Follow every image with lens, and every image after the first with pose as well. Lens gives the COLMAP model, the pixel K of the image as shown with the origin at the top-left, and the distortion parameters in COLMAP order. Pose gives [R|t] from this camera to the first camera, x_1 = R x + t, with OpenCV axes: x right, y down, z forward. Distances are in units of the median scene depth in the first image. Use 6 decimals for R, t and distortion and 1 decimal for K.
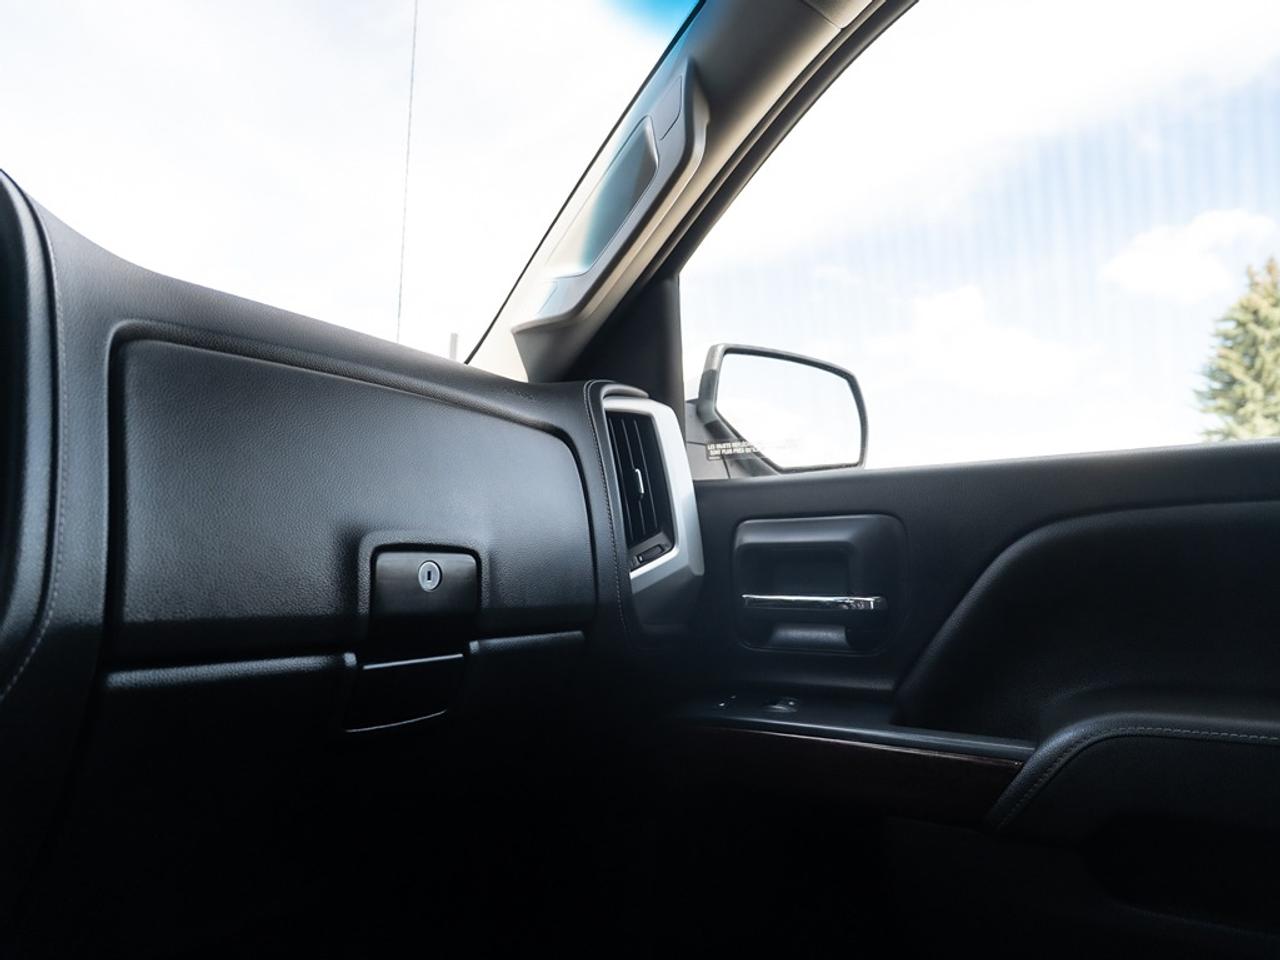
lens RADIAL K [[766.1, 0, 651.0], [0, 766.1, 474.6], [0, 0, 1]] dist [-0.016096, 0.000047]
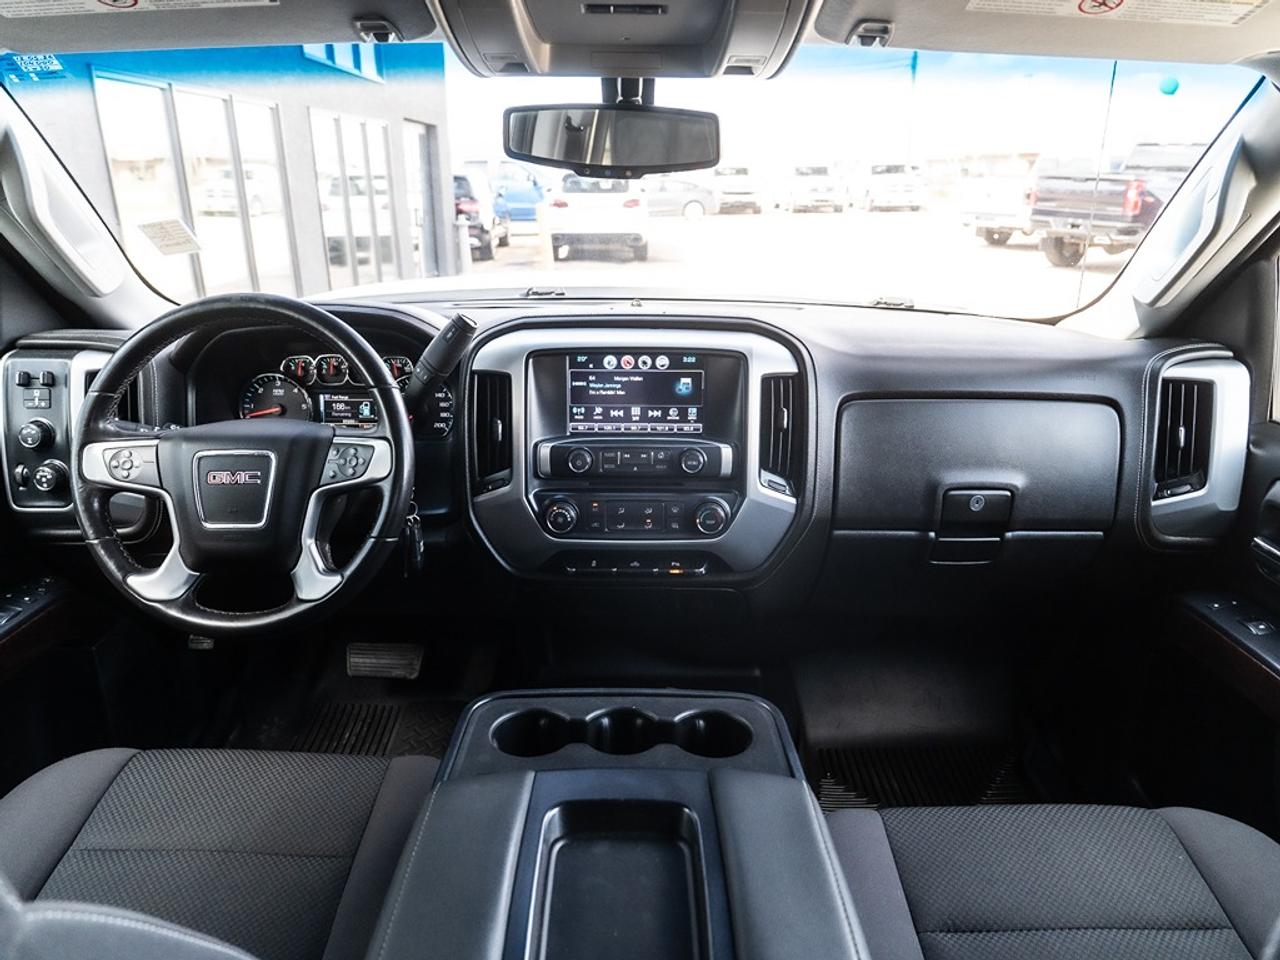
lens RADIAL K [[799.6, 0, 632.6], [0, 799.6, 458.1], [0, 0, 1]] dist [-0.012926, 0.000088]
pose [[0.555069, 0.251929, -0.792736, 0.574215], [0.102069, 0.925201, 0.365494, -0.573761], [0.825518, -0.283788, 0.487836, -0.488753]]
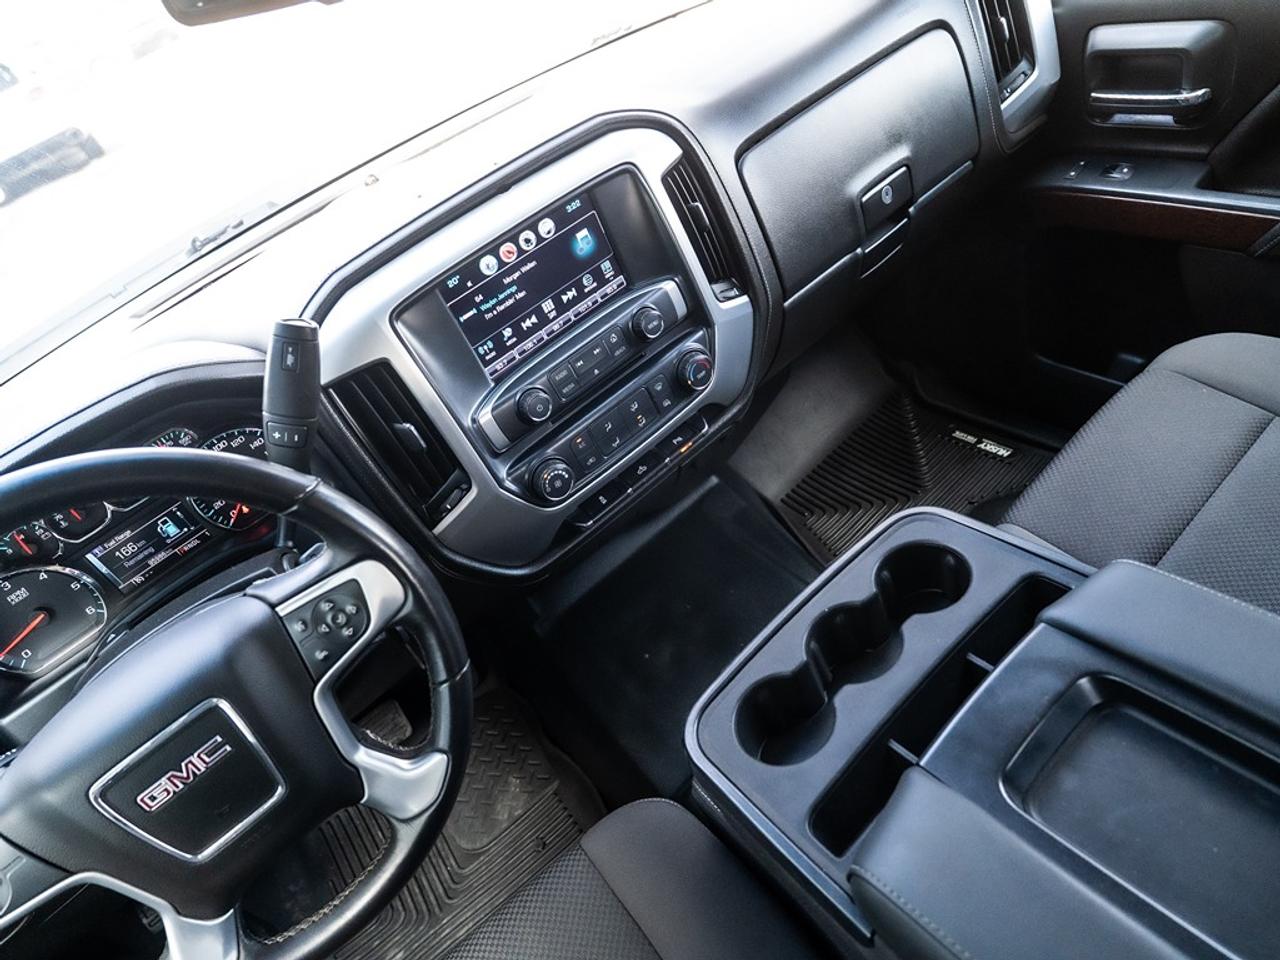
lens RADIAL K [[766.1, 0, 651.0], [0, 766.1, 474.6], [0, 0, 1]] dist [-0.016096, 0.000047]
pose [[0.901753, -0.035116, -0.430823, -0.028634], [0.357694, 0.620214, 0.698133, -0.648290], [0.242687, -0.783646, 0.571841, -0.483113]]
